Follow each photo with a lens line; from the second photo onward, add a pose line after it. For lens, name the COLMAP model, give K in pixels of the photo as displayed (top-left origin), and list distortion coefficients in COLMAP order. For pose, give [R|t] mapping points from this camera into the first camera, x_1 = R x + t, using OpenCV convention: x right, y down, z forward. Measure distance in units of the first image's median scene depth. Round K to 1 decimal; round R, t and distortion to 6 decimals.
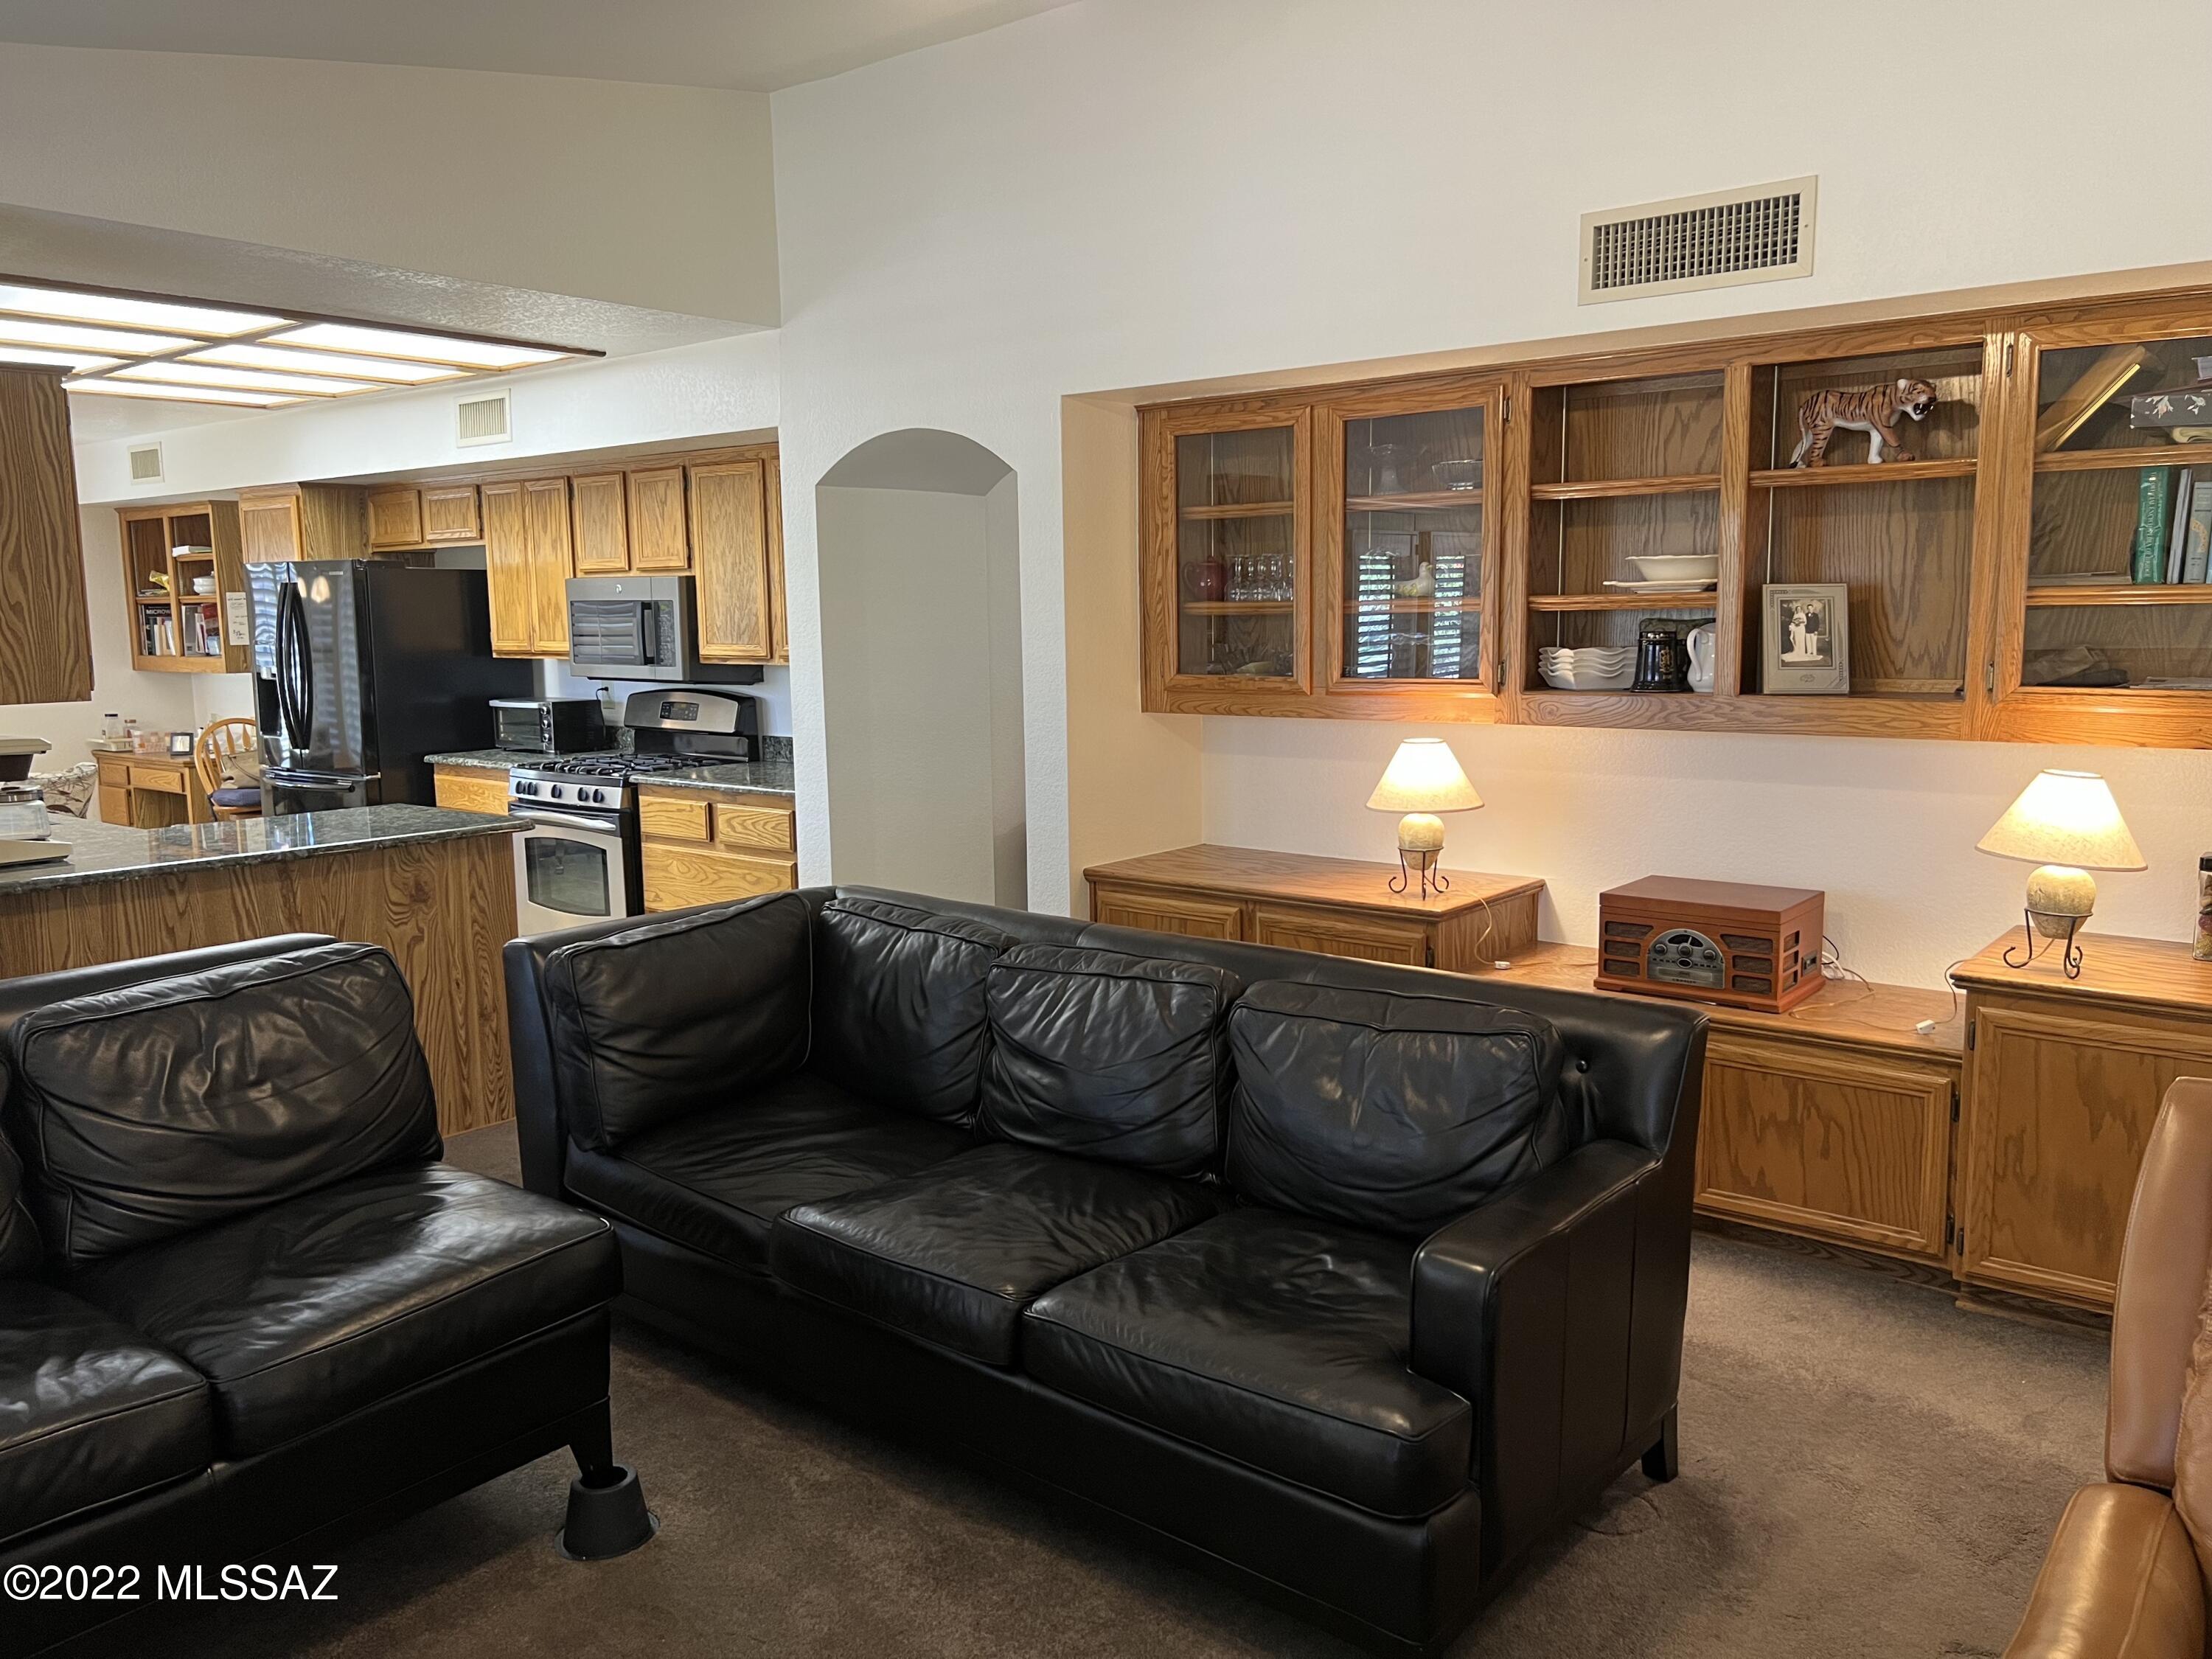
lens RADIAL K [[1656.2, 0, 1131.0], [0, 1656.2, 817.3], [0, 0, 1]] dist [0.065678, -0.080253]
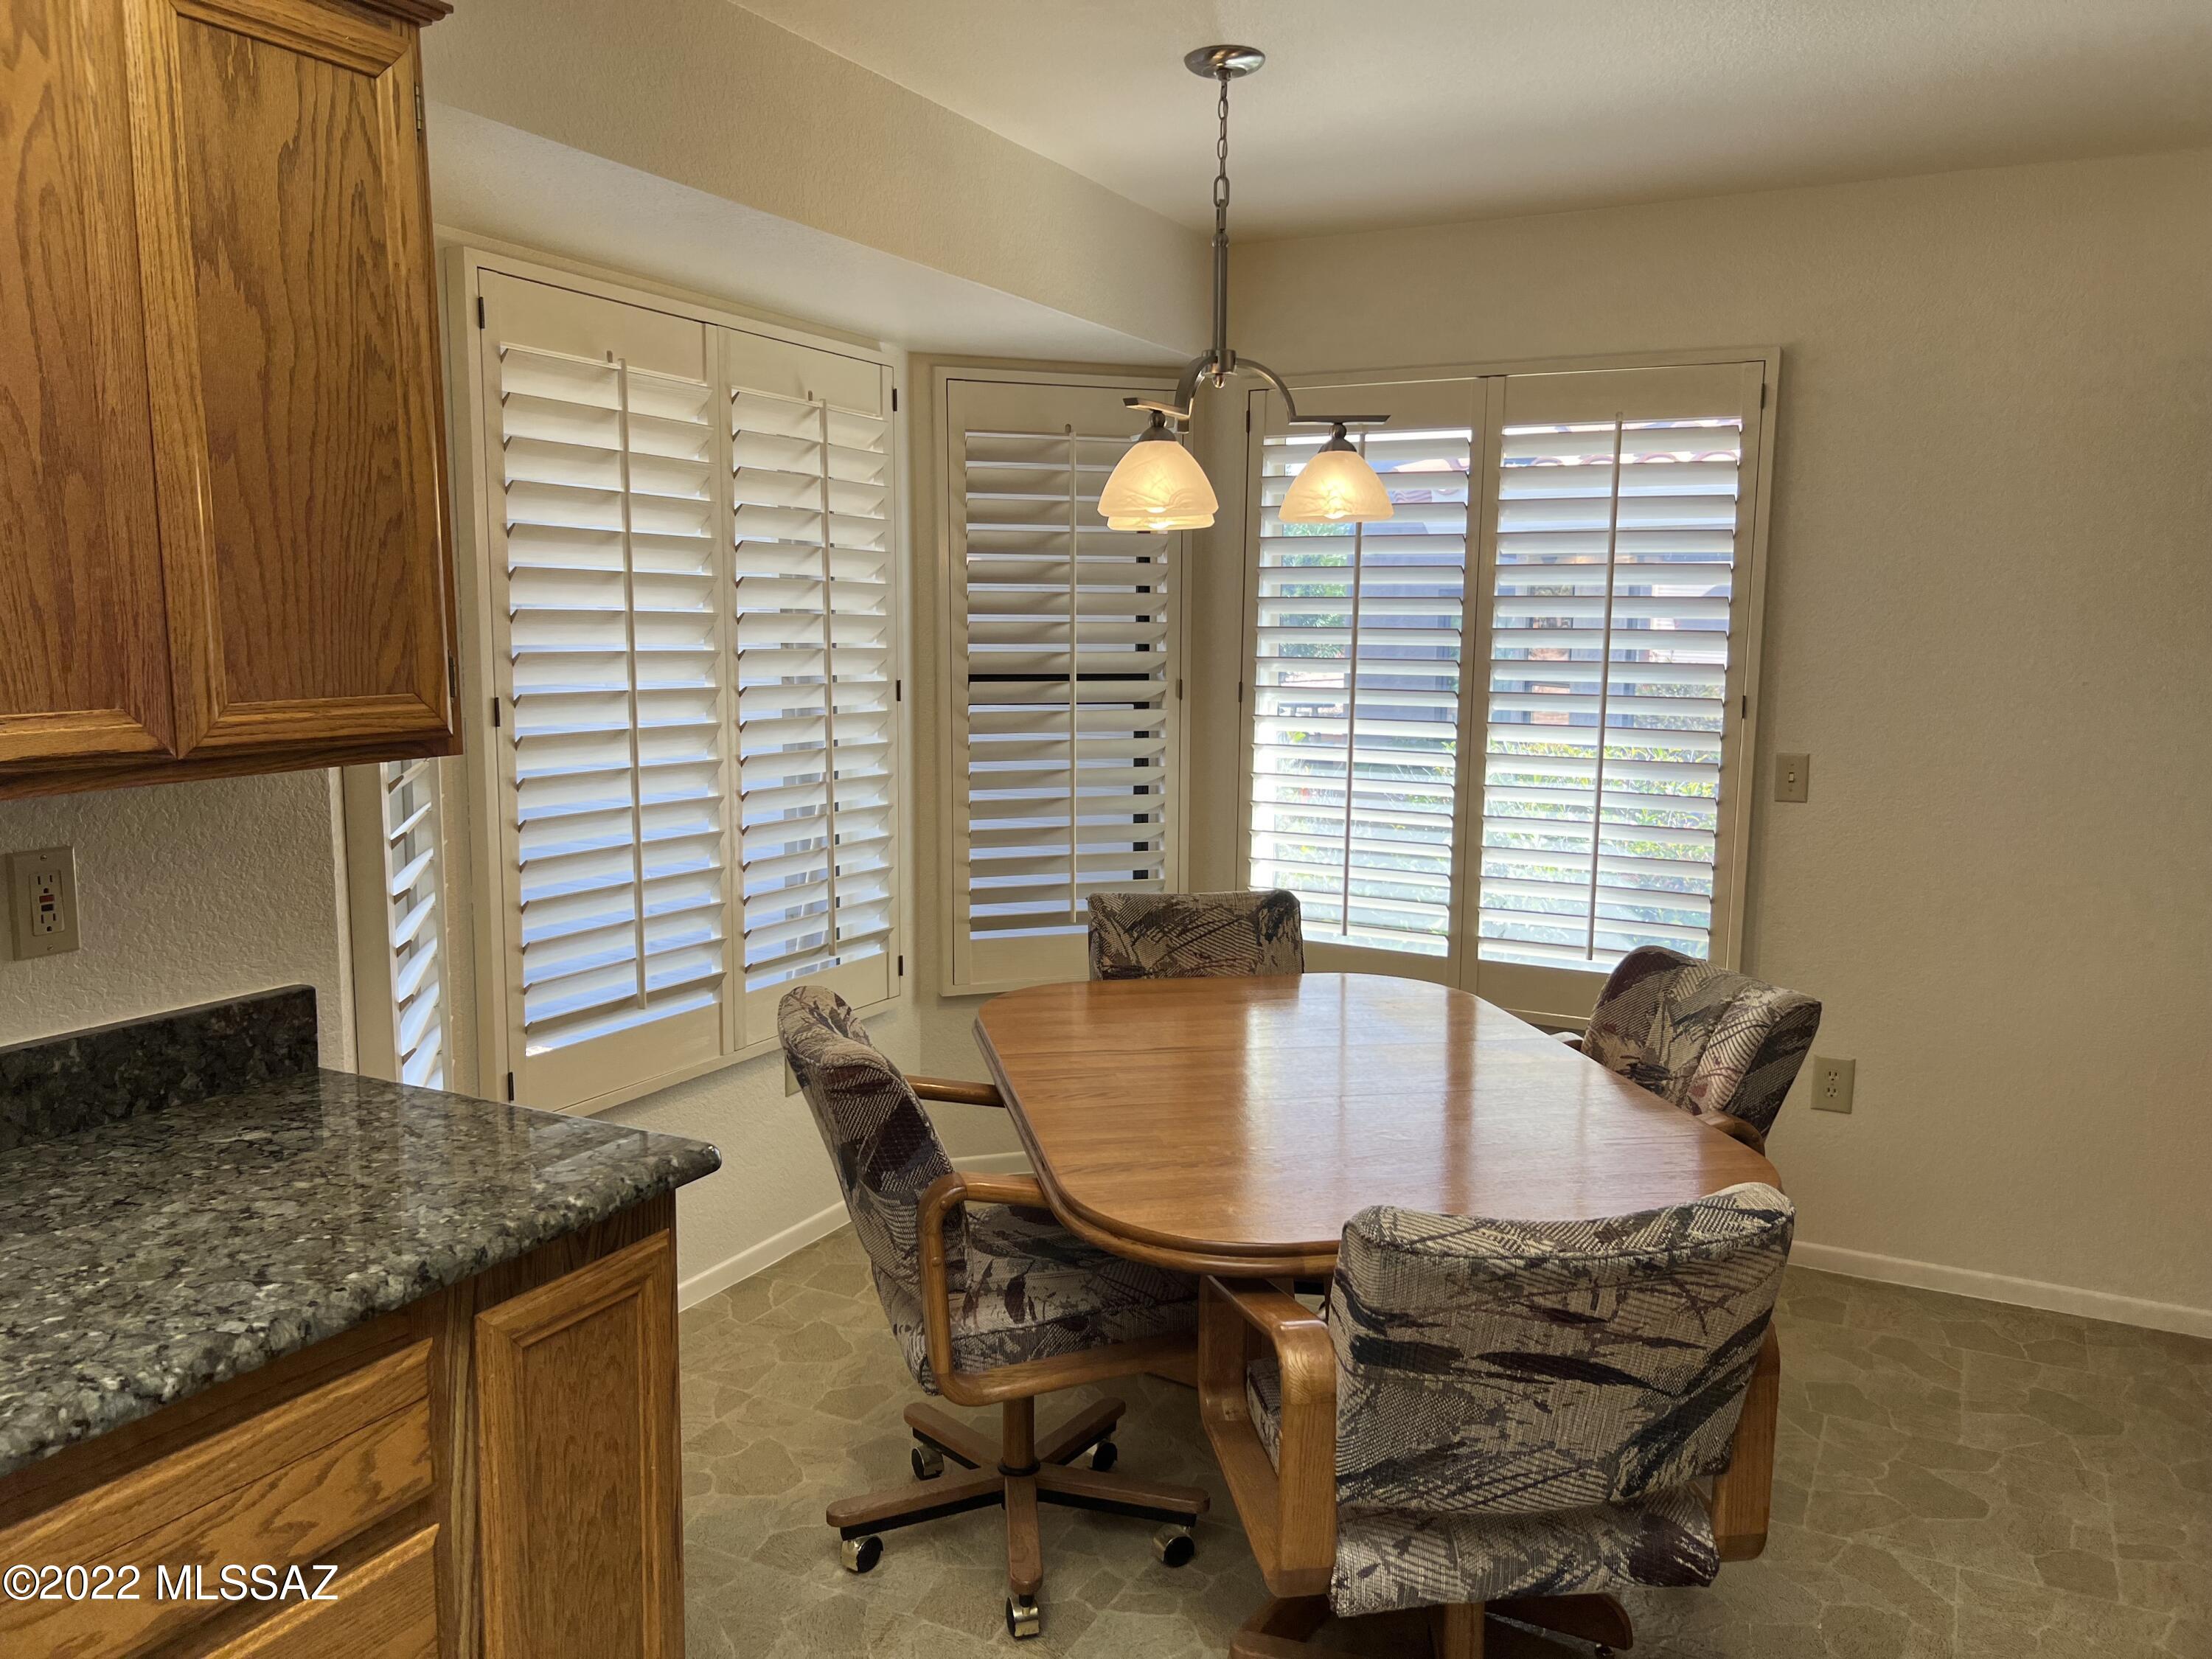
lens RADIAL K [[1656.2, 0, 1122.1], [0, 1656.2, 848.6], [0, 0, 1]] dist [0.065678, -0.080253]
pose [[0.200523, 0.147203, -0.968567, -0.446290], [-0.137860, 0.983050, 0.120863, -0.104940], [0.969941, 0.109291, 0.217417, 0.918255]]
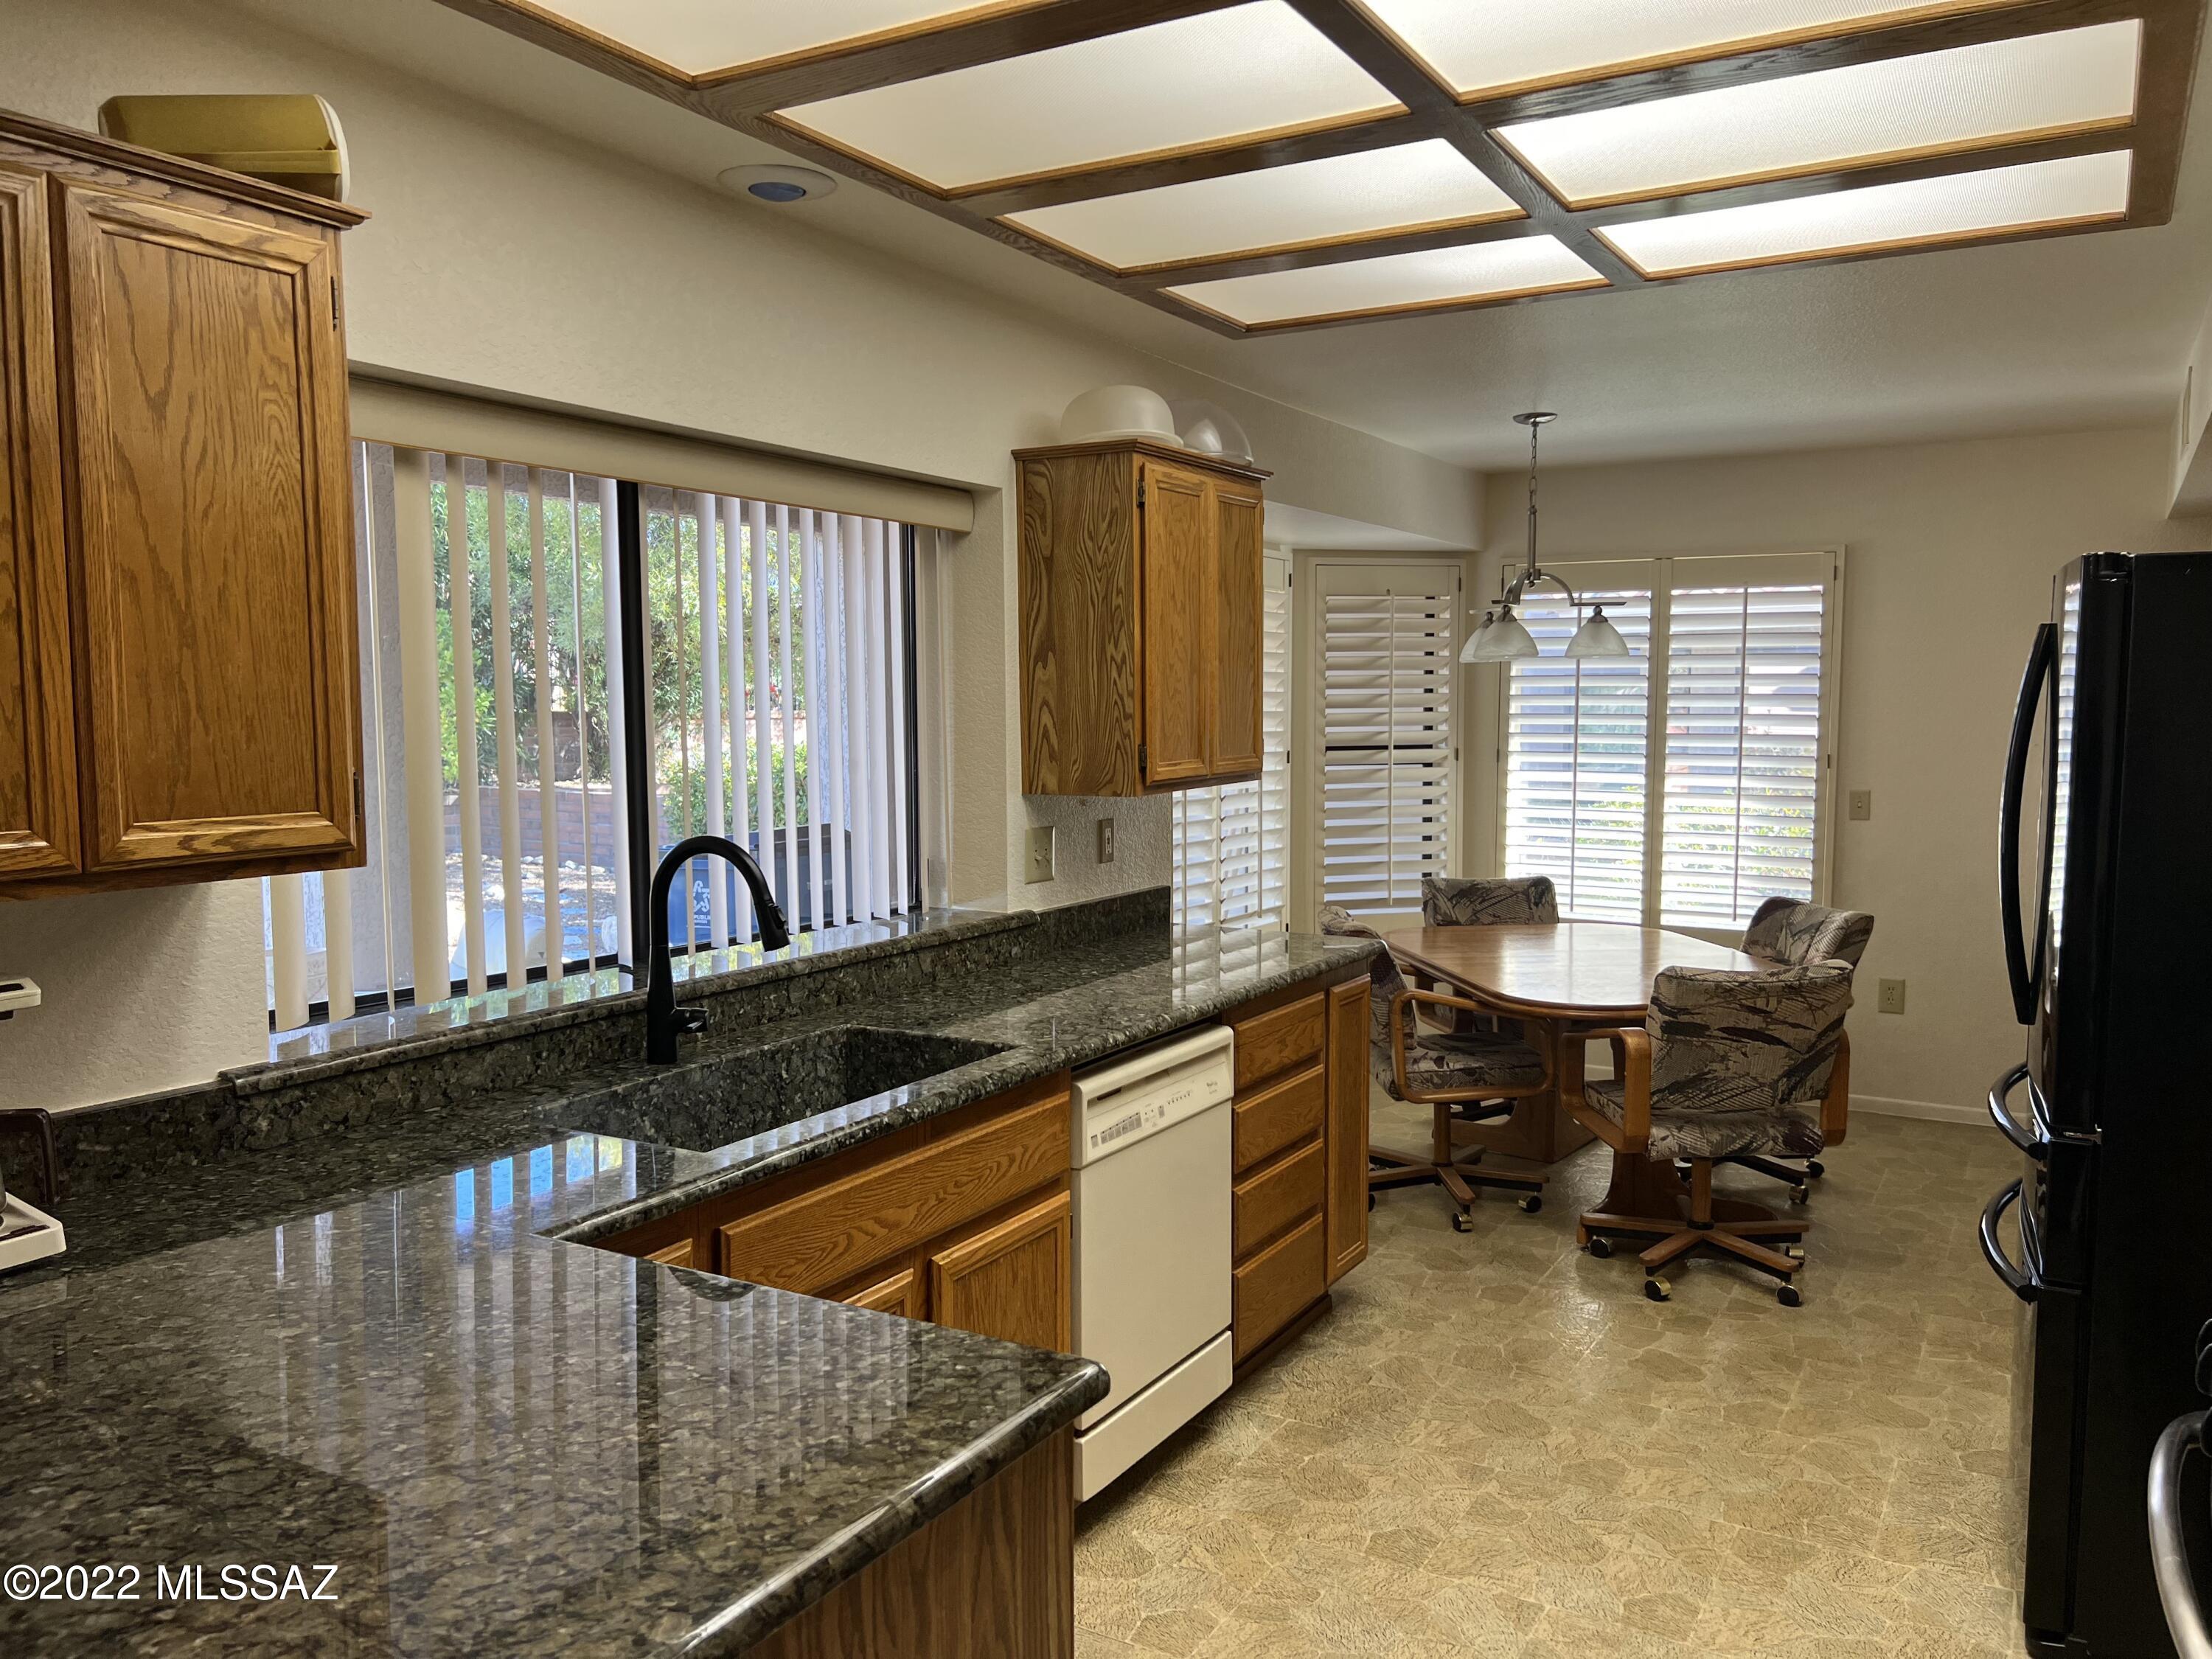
lens RADIAL K [[1656.2, 0, 1124.1], [0, 1656.2, 840.2], [0, 0, 1]] dist [0.065678, -0.080253]
pose [[0.155451, 0.095439, -0.983222, -0.125041], [-0.126631, 0.989036, 0.075982, -0.091010], [0.979694, 0.112695, 0.165832, 0.721720]]
